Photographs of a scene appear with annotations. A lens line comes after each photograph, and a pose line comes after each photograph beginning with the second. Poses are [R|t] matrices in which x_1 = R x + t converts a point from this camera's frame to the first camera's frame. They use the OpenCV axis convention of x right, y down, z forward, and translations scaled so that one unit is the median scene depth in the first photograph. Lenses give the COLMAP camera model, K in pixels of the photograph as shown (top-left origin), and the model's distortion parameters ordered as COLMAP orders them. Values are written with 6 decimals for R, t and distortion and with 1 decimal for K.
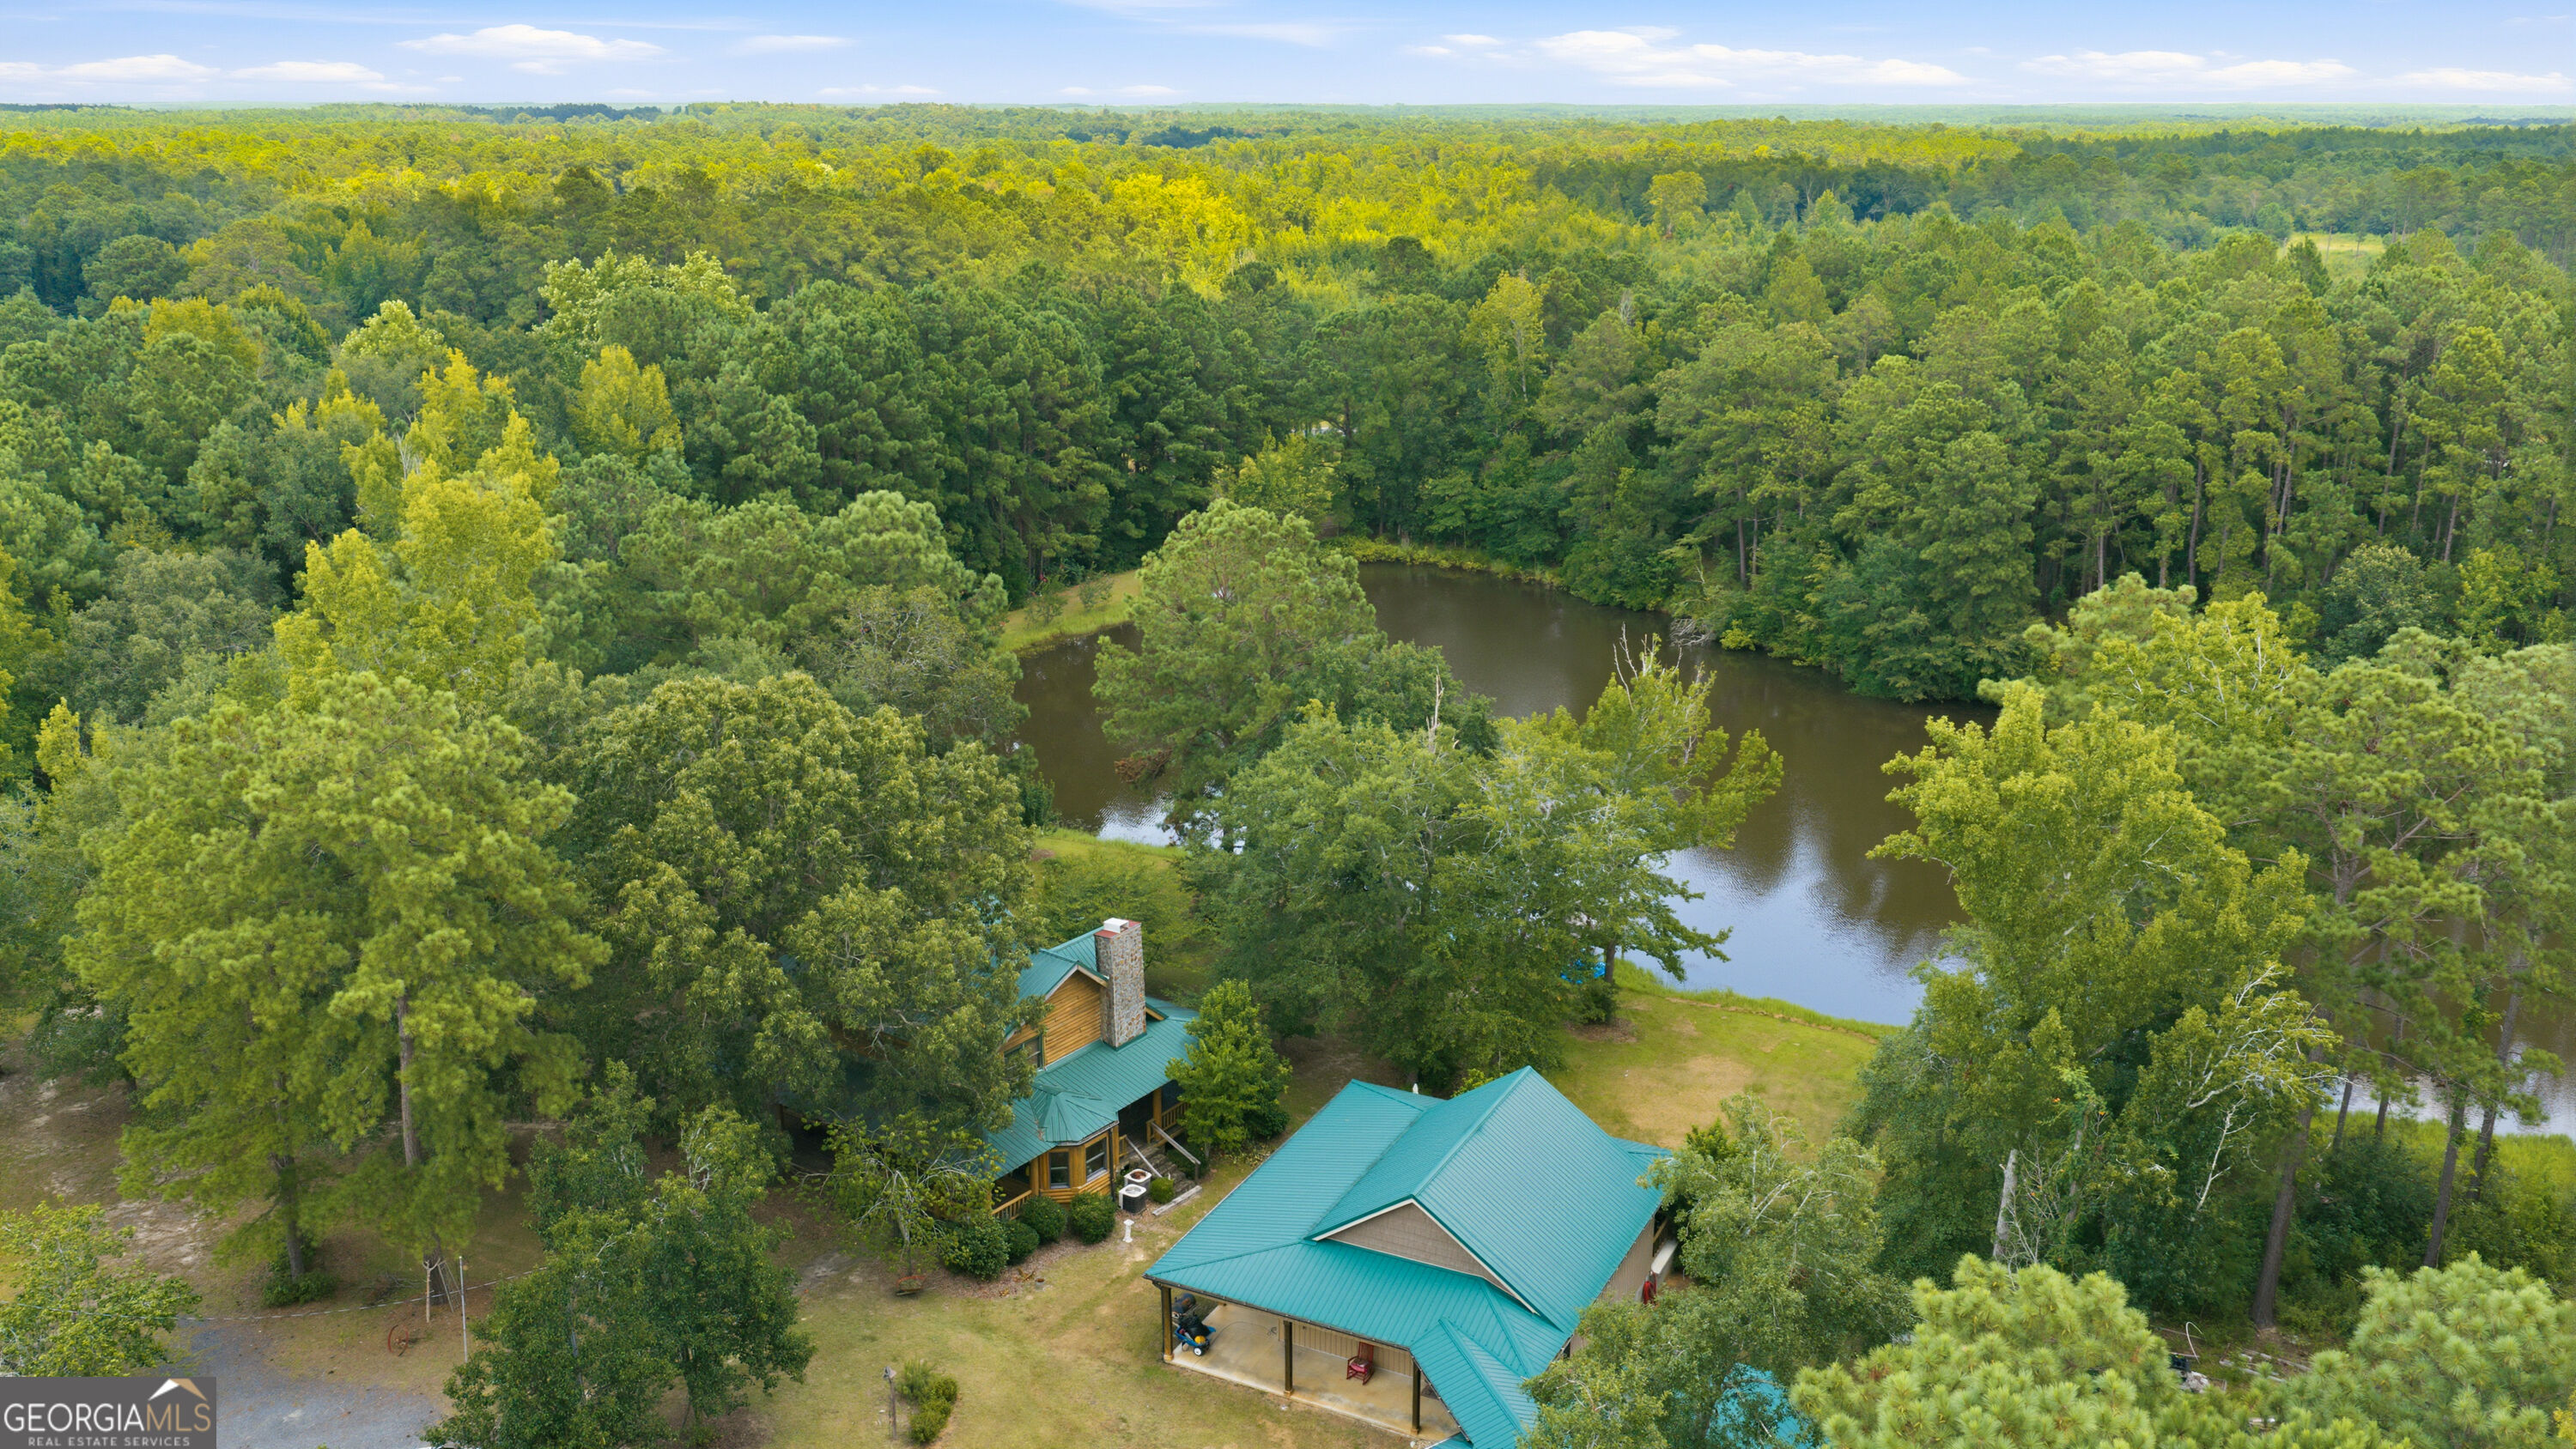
lens RADIAL K [[2121.5, 0, 1287.3], [0, 2121.5, 745.8], [0, 0, 1]] dist [0.031308, -0.056999]
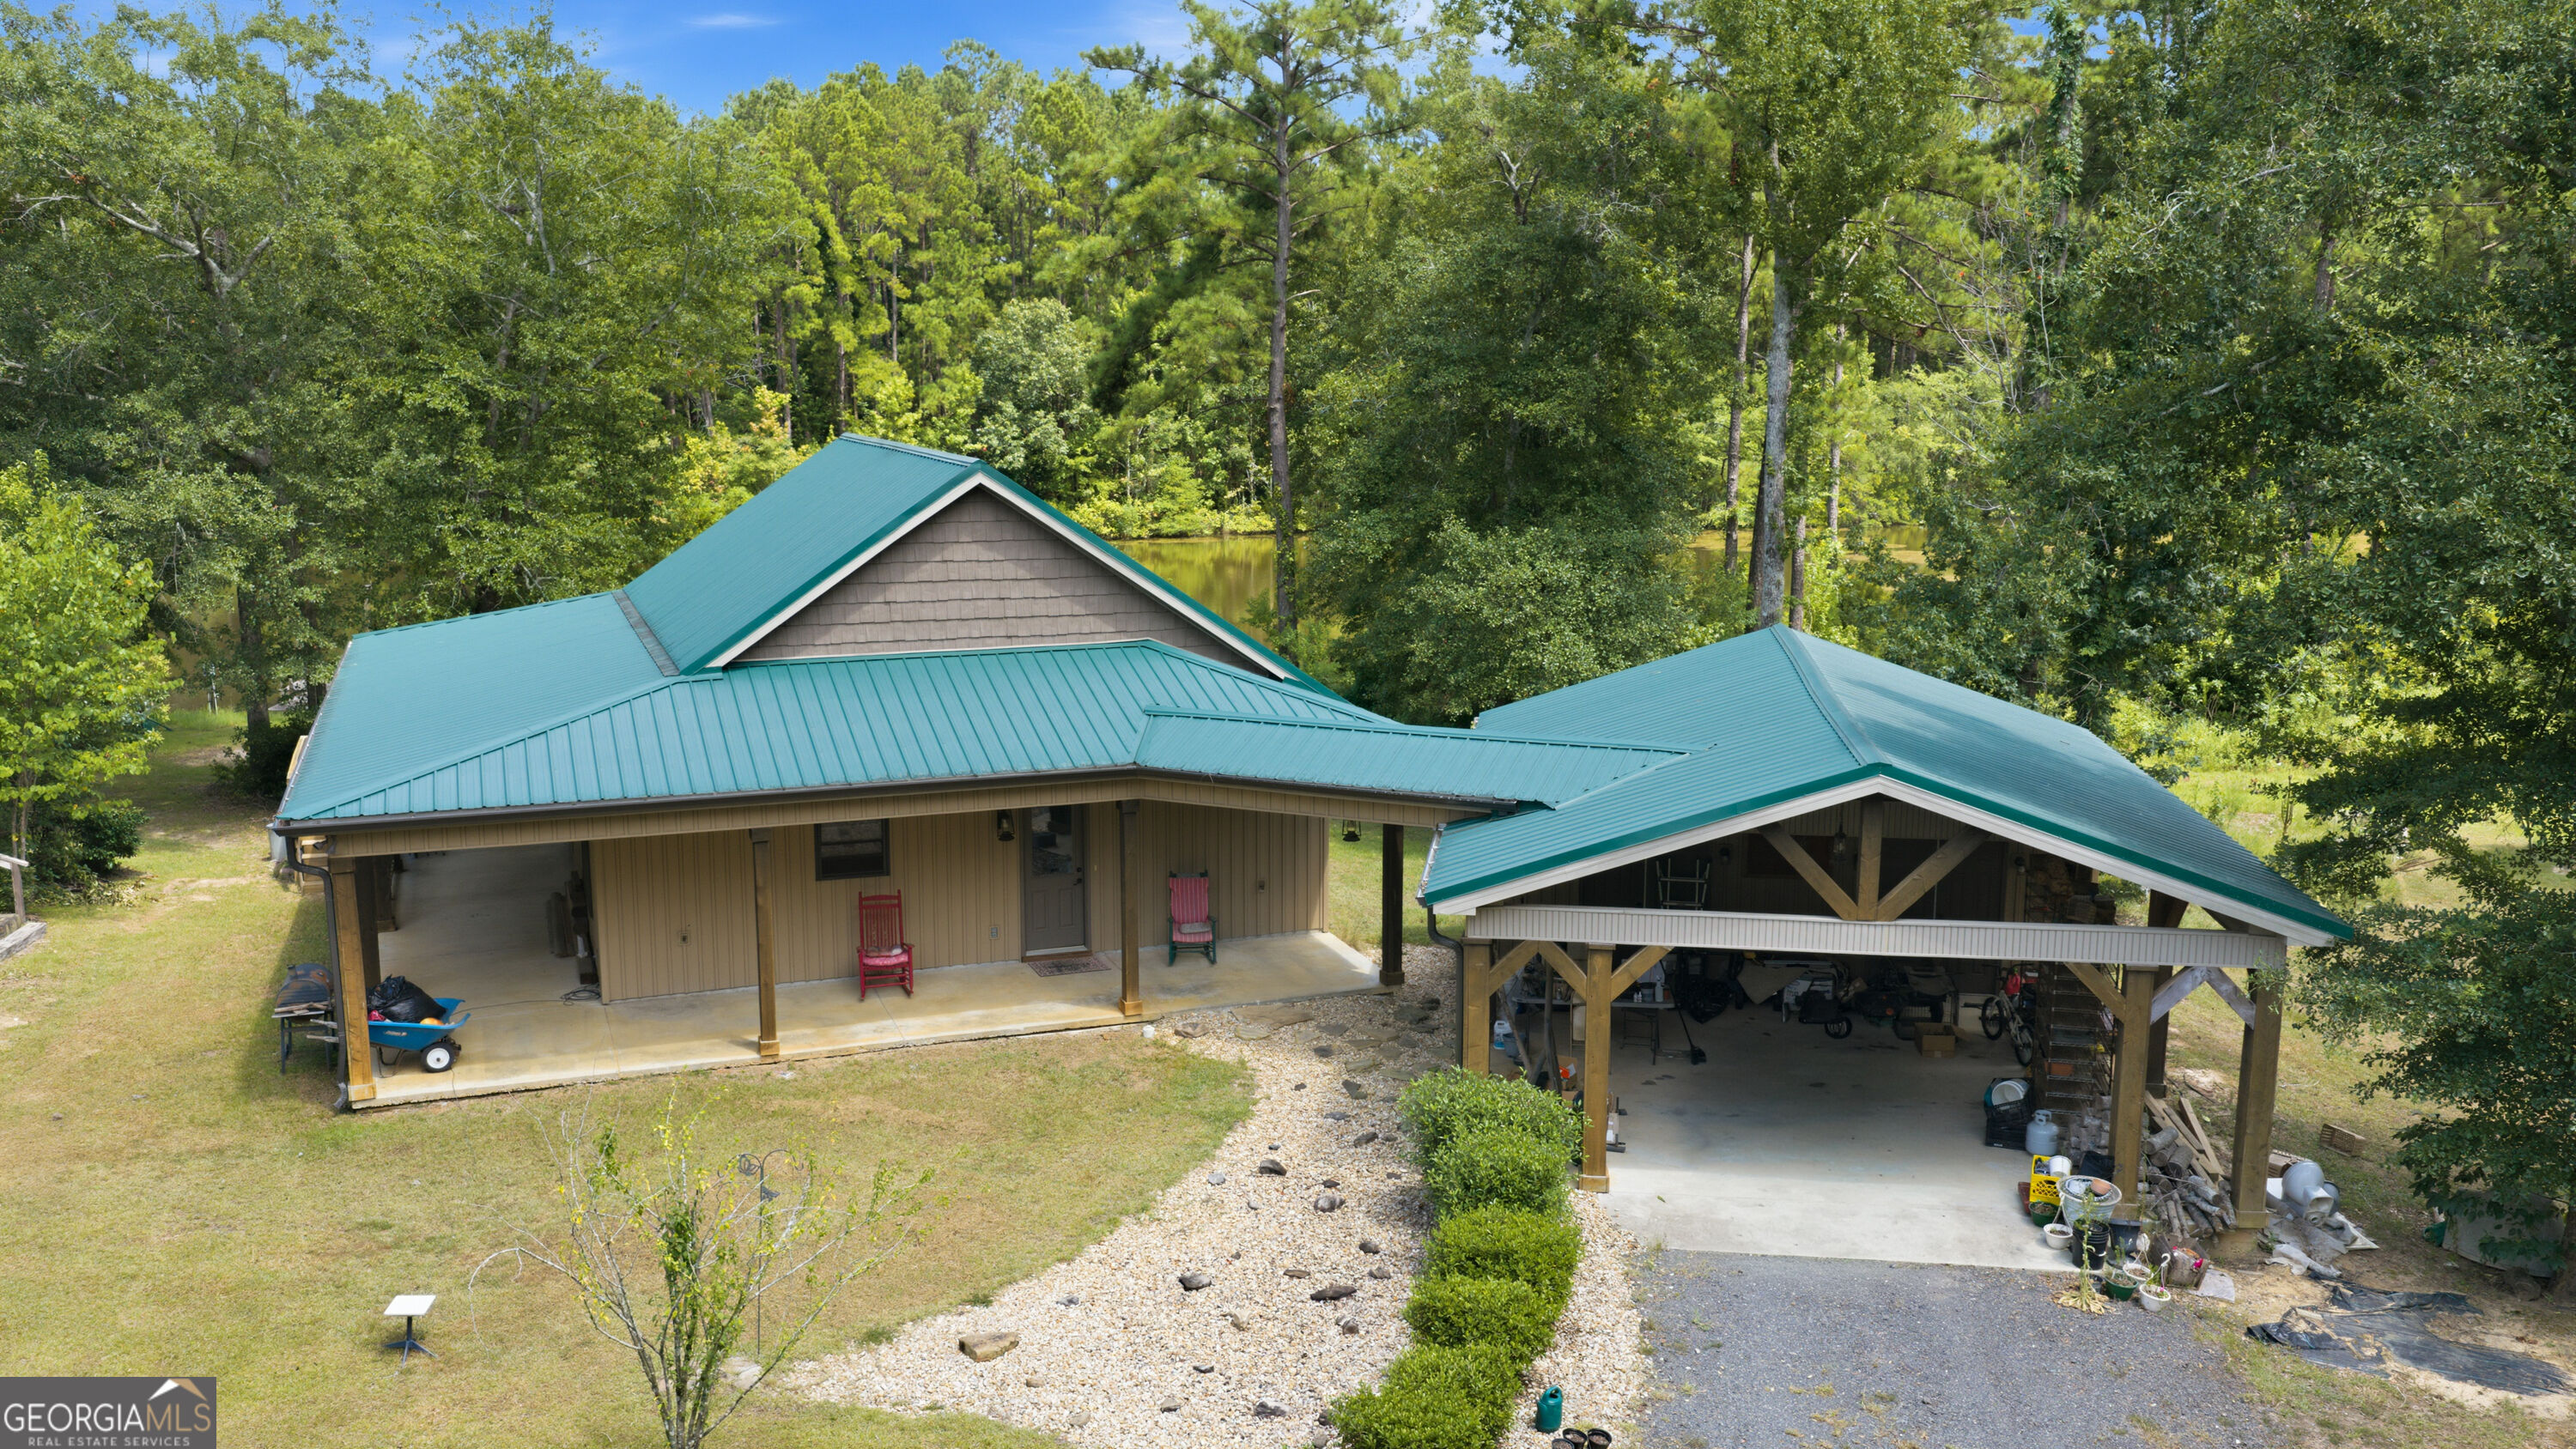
lens RADIAL K [[2121.5, 0, 1284.1], [0, 2121.5, 725.3], [0, 0, 1]] dist [0.031308, -0.056999]
pose [[0.676067, -0.124940, 0.726170, -0.090935], [0.212225, 0.976775, -0.029525, 0.127205], [-0.705616, 0.174072, 0.686881, 0.306808]]
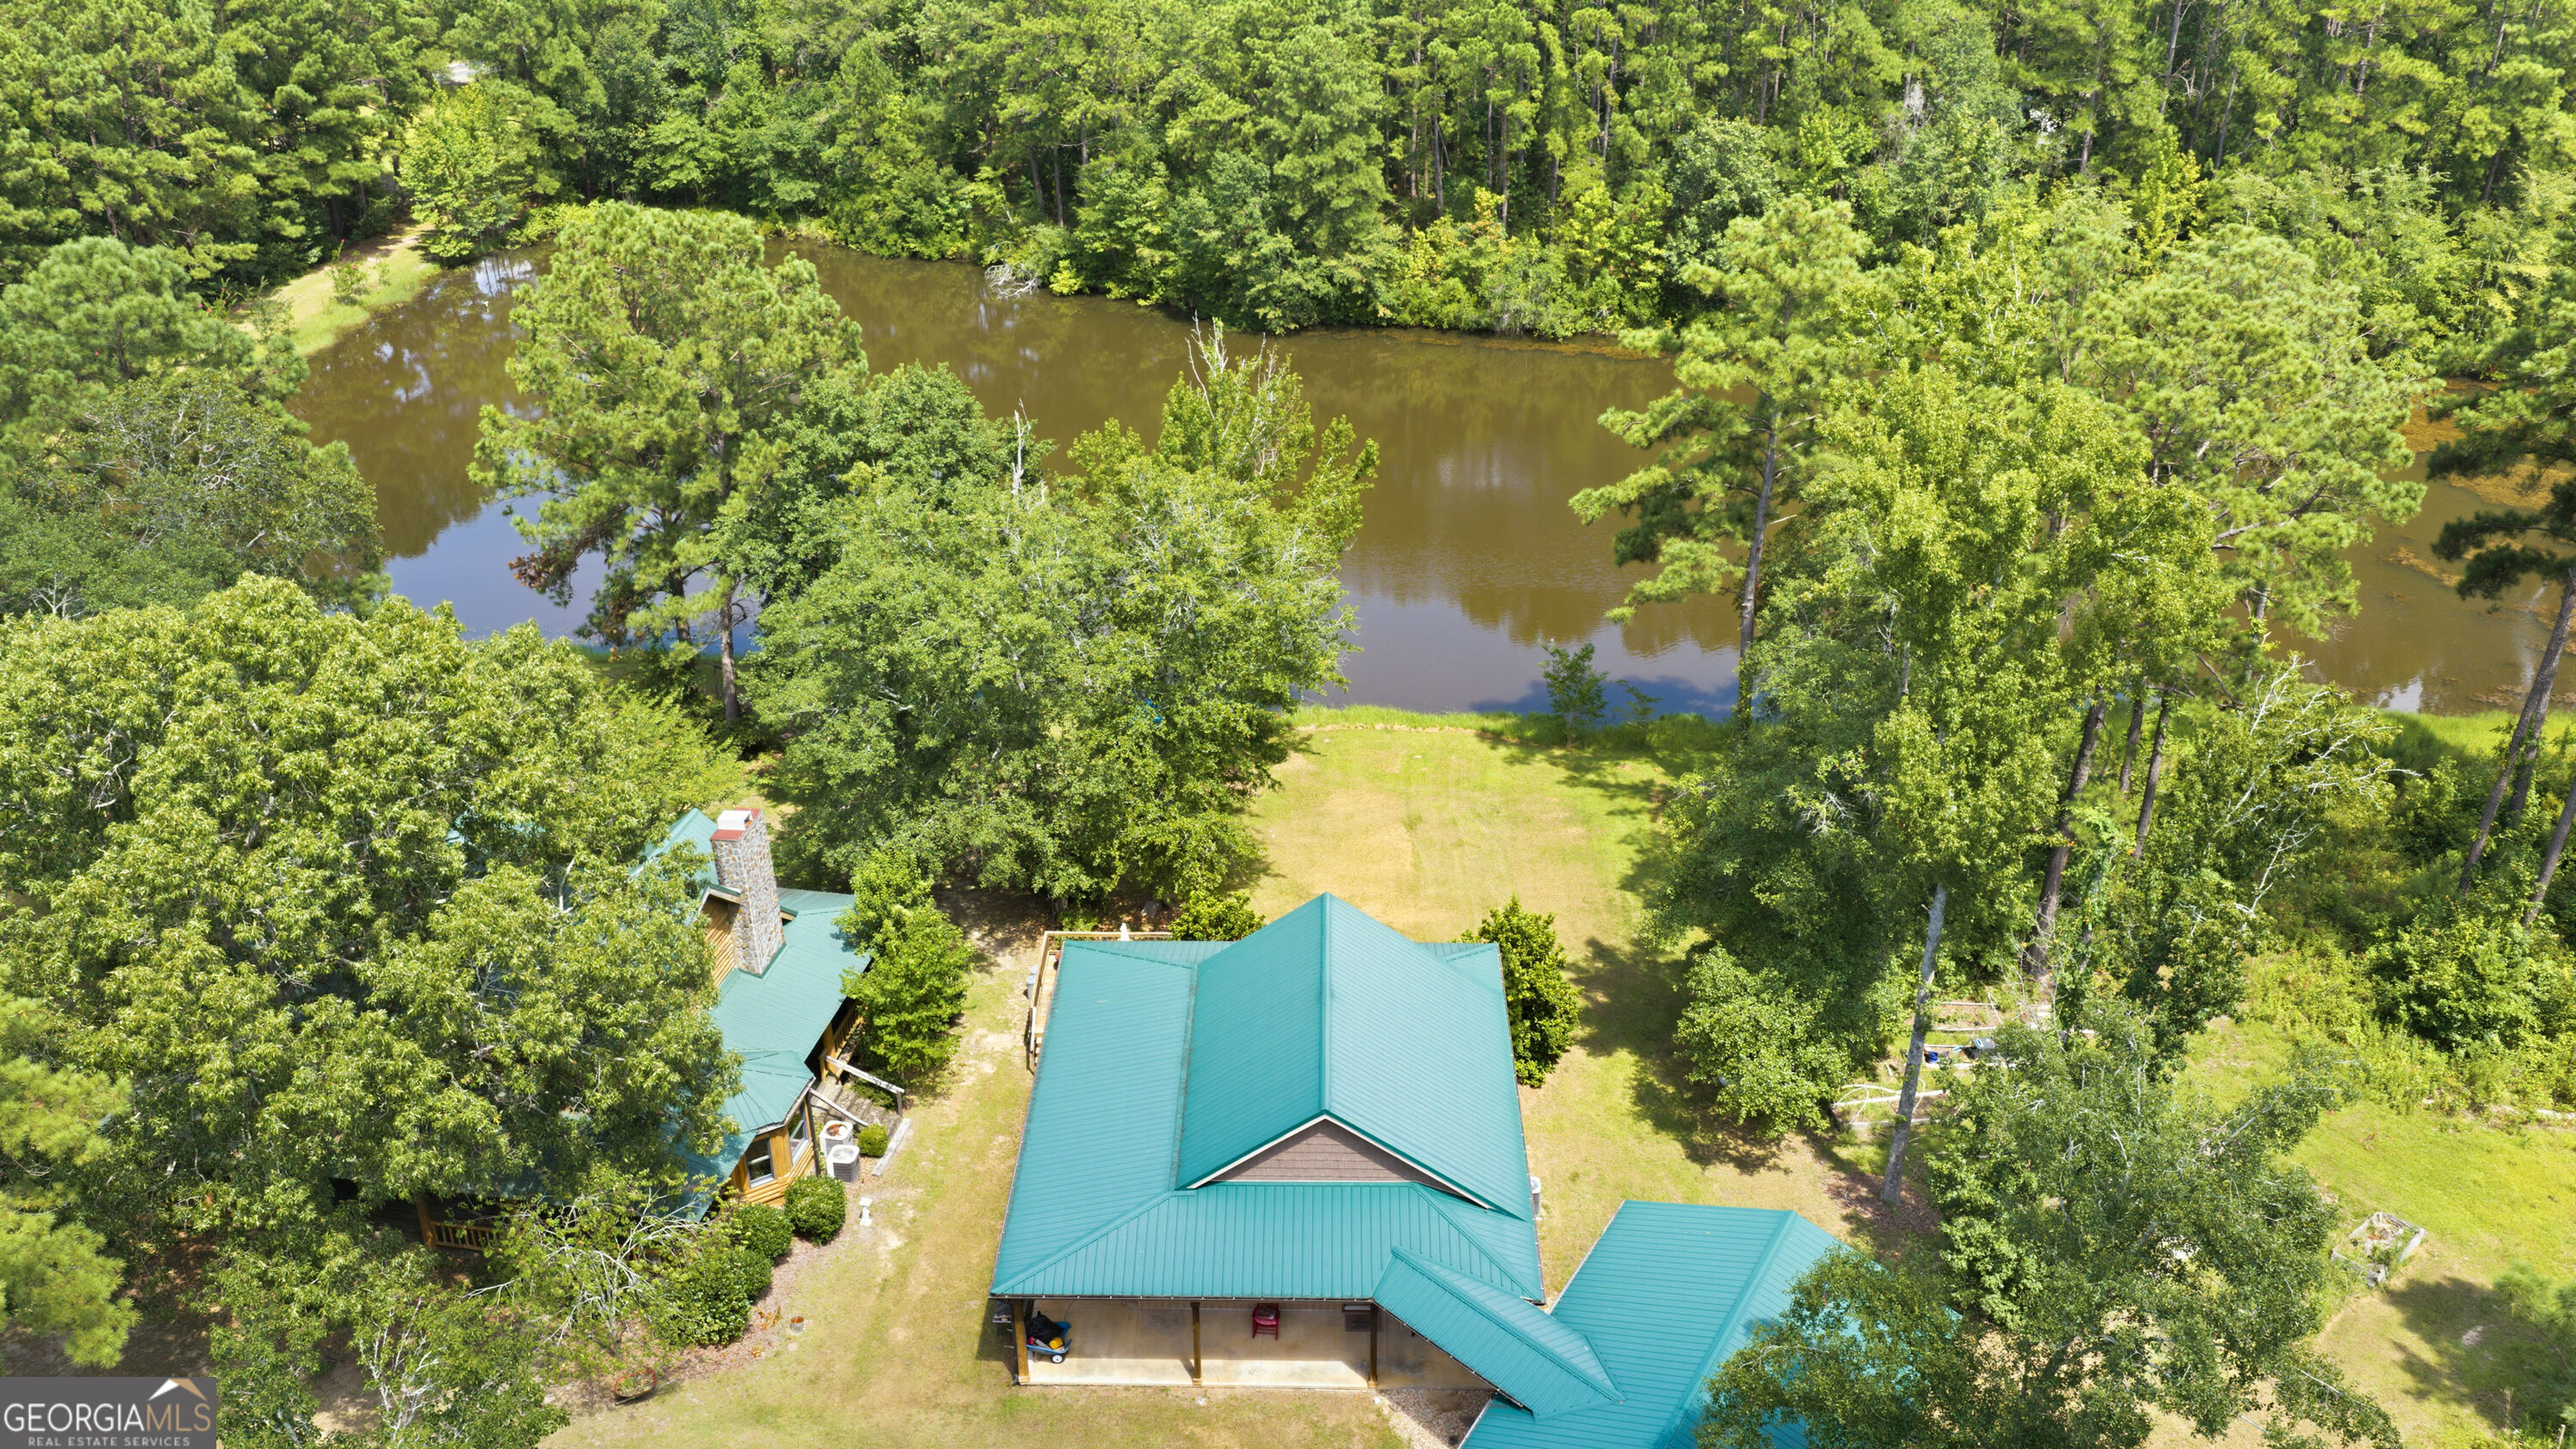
lens RADIAL K [[2121.5, 0, 1282.1], [0, 2121.5, 740.0], [0, 0, 1]] dist [0.031308, -0.056999]
pose [[0.902750, -0.201034, 0.380300, -0.102123], [0.130536, 0.970414, 0.203117, -0.037977], [-0.409882, -0.133721, 0.902284, 0.138584]]
